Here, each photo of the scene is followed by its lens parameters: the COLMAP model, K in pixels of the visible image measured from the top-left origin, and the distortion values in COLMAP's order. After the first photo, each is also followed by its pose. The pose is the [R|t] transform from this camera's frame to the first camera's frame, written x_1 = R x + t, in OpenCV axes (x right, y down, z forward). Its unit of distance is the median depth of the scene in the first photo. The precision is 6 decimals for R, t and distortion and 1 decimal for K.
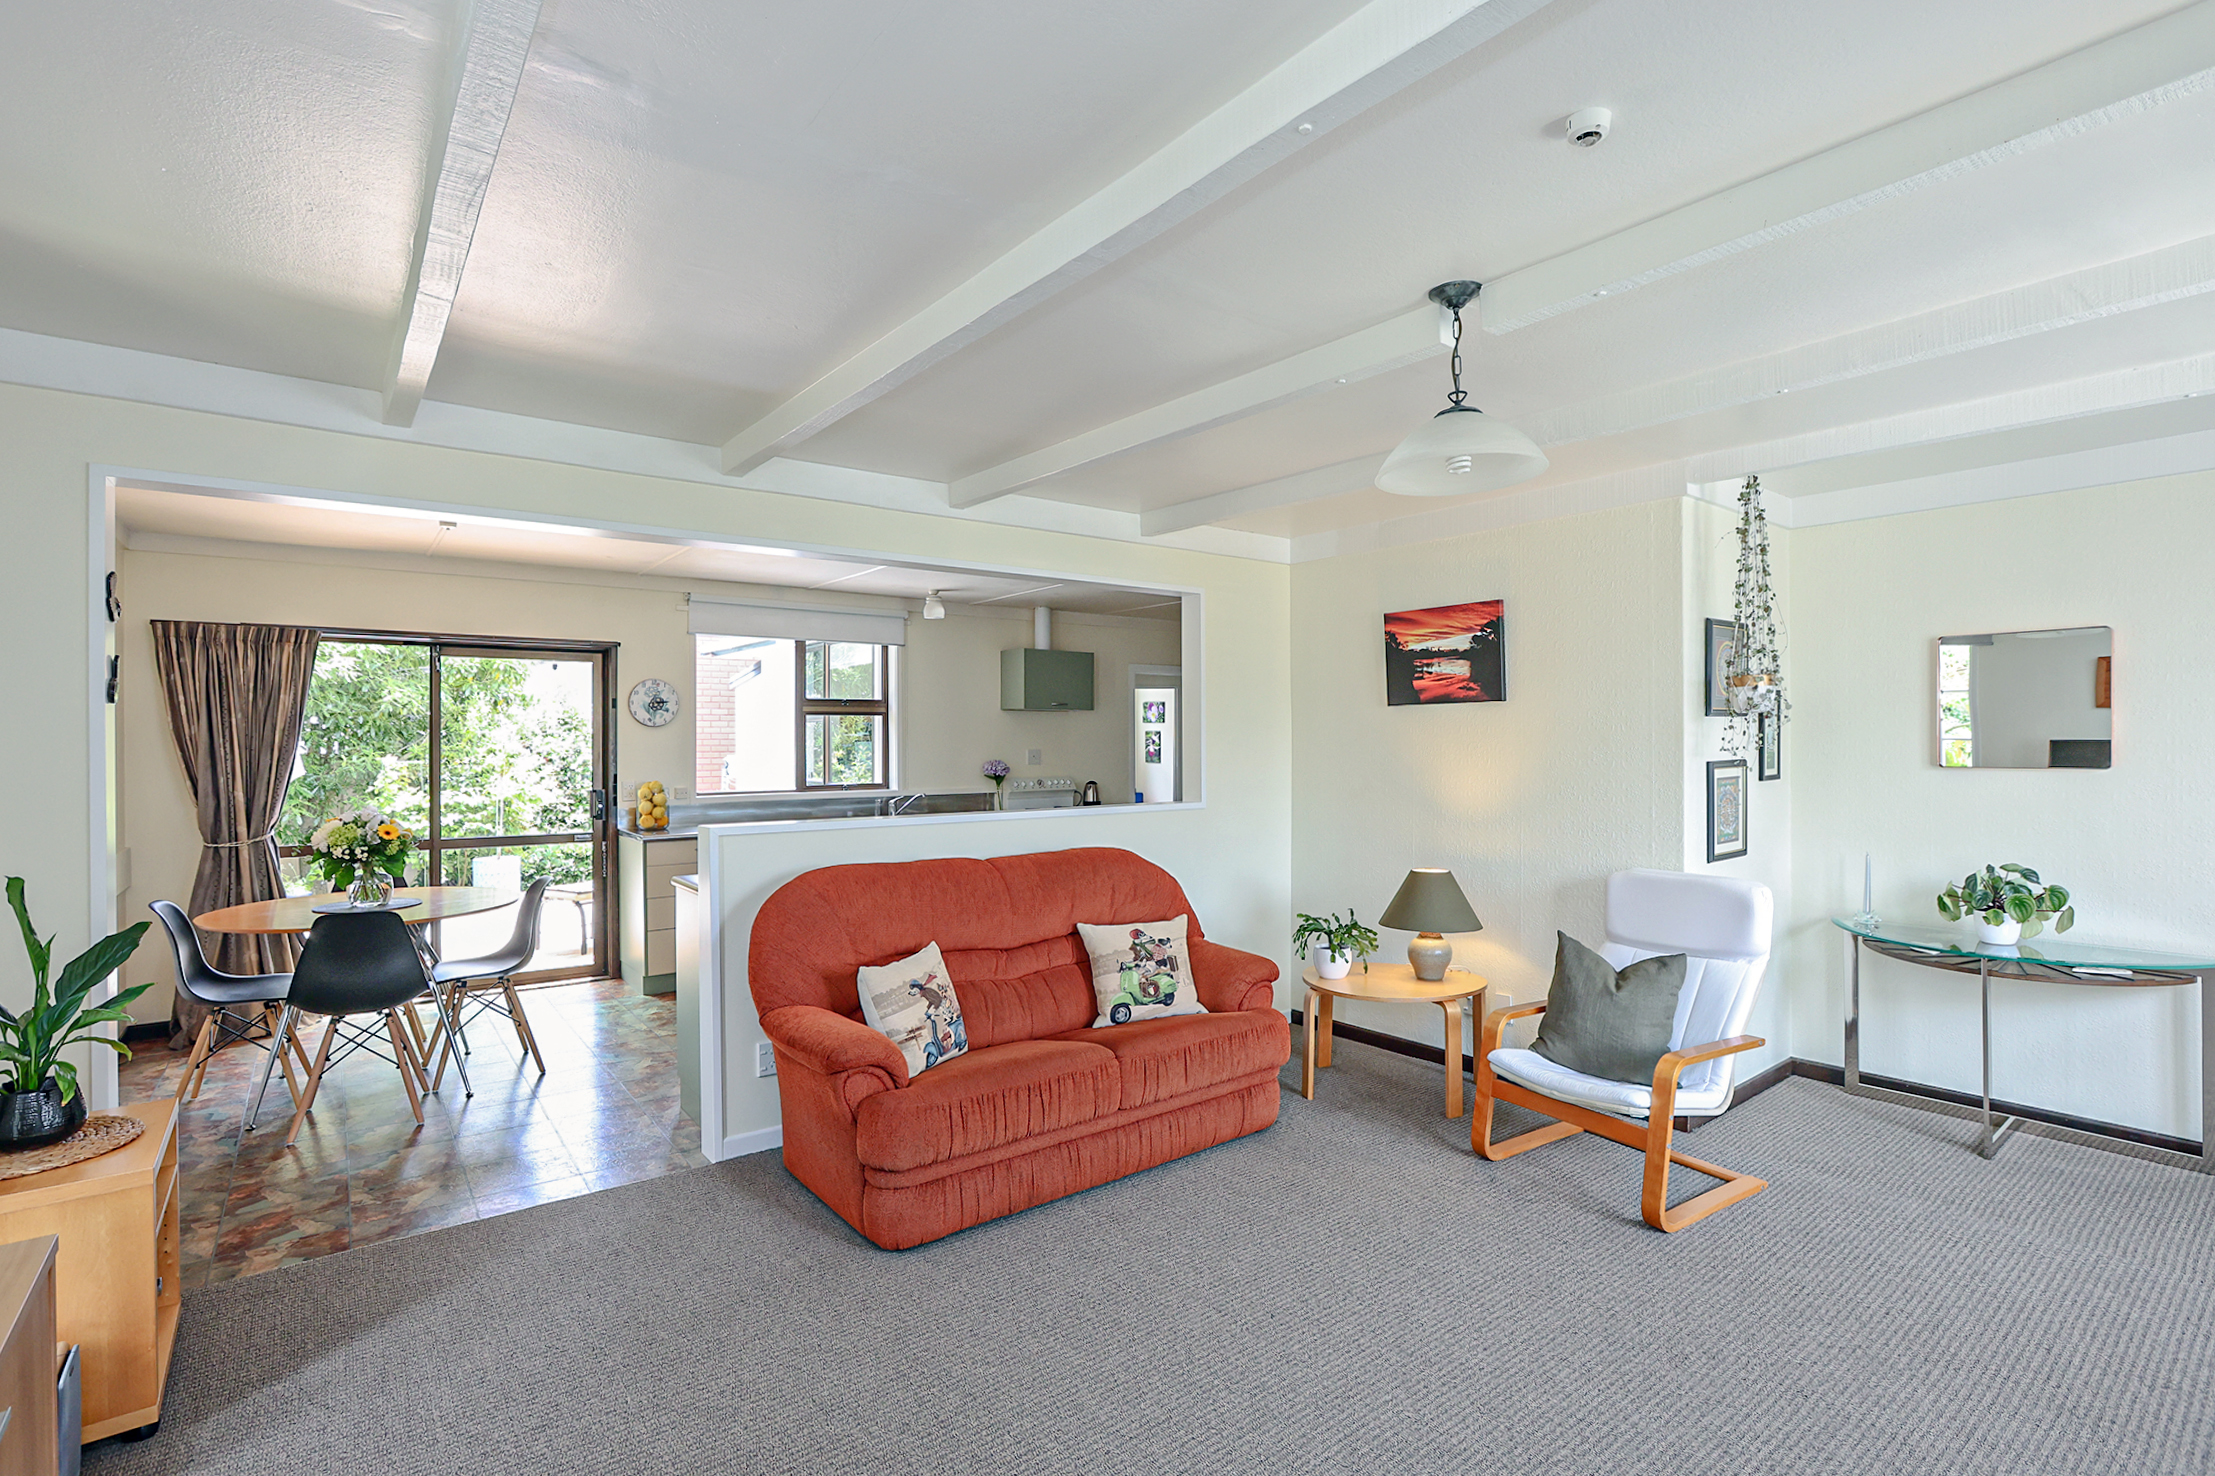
lens RADIAL K [[1038.9, 0, 1095.2], [0, 1038.9, 731.5], [0, 0, 1]] dist [-0.027026, 0.000409]
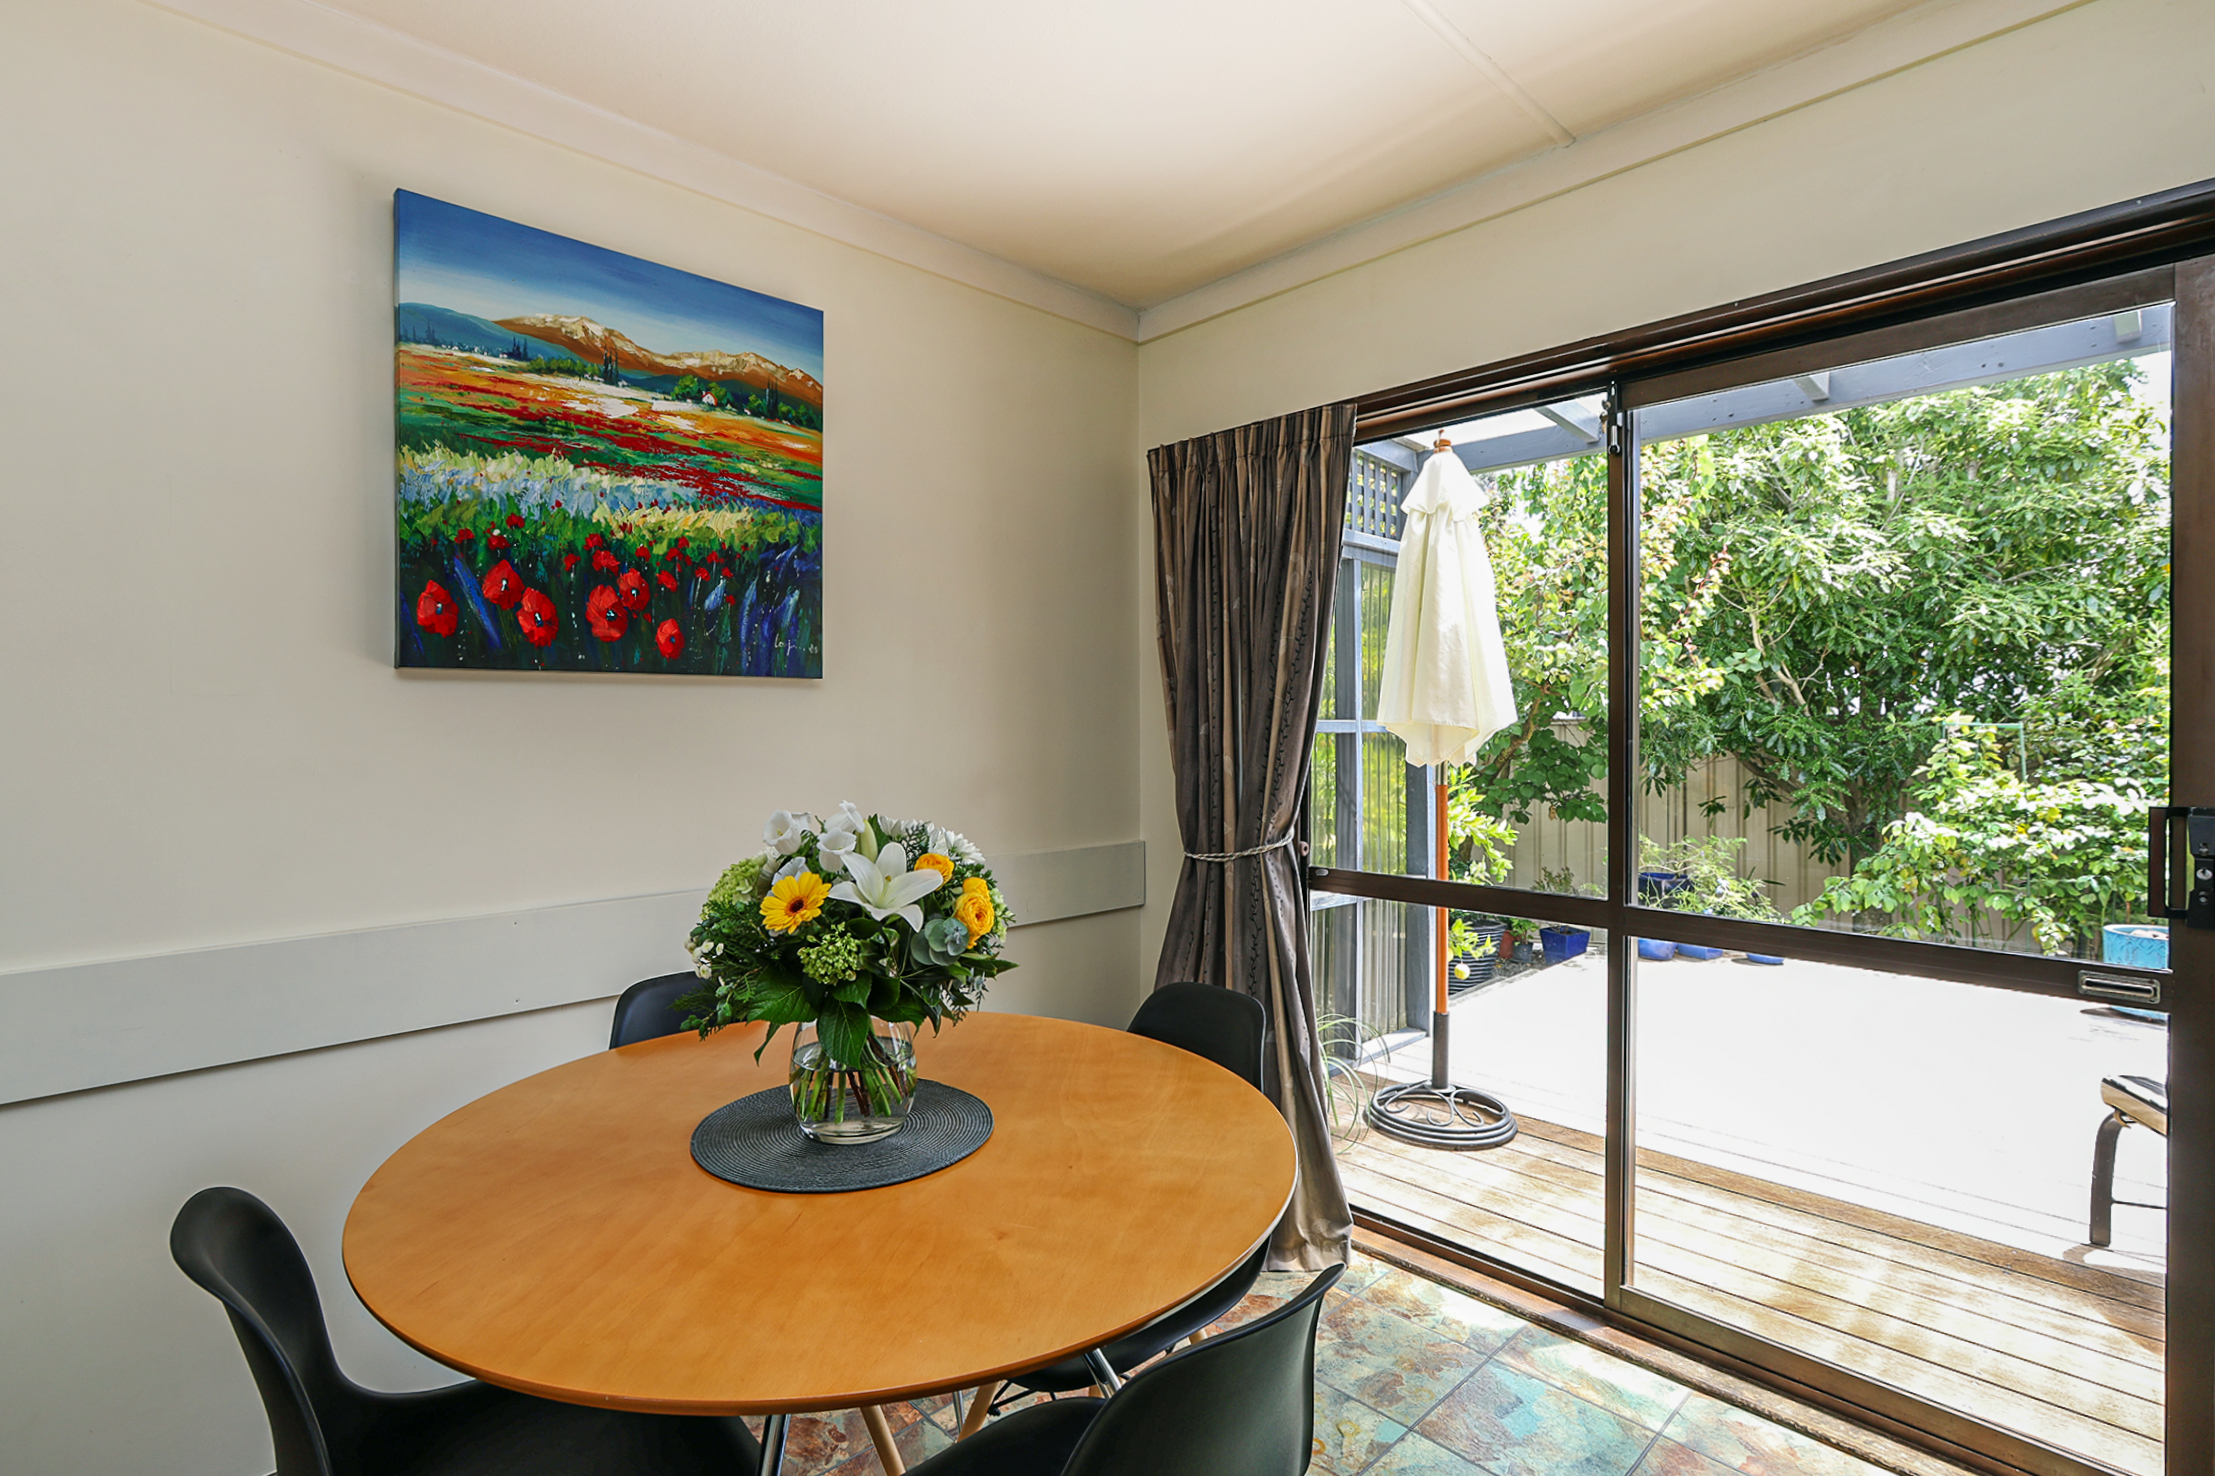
lens RADIAL K [[1099.9, 0, 1097.1], [0, 1099.9, 728.3], [0, 0, 1]] dist [-0.002912, 0.000509]
pose [[0.114714, 0.013366, -0.993309, -0.297235], [0.007921, 0.999865, 0.014369, 0.037042], [0.993367, -0.009516, 0.114593, 0.848737]]
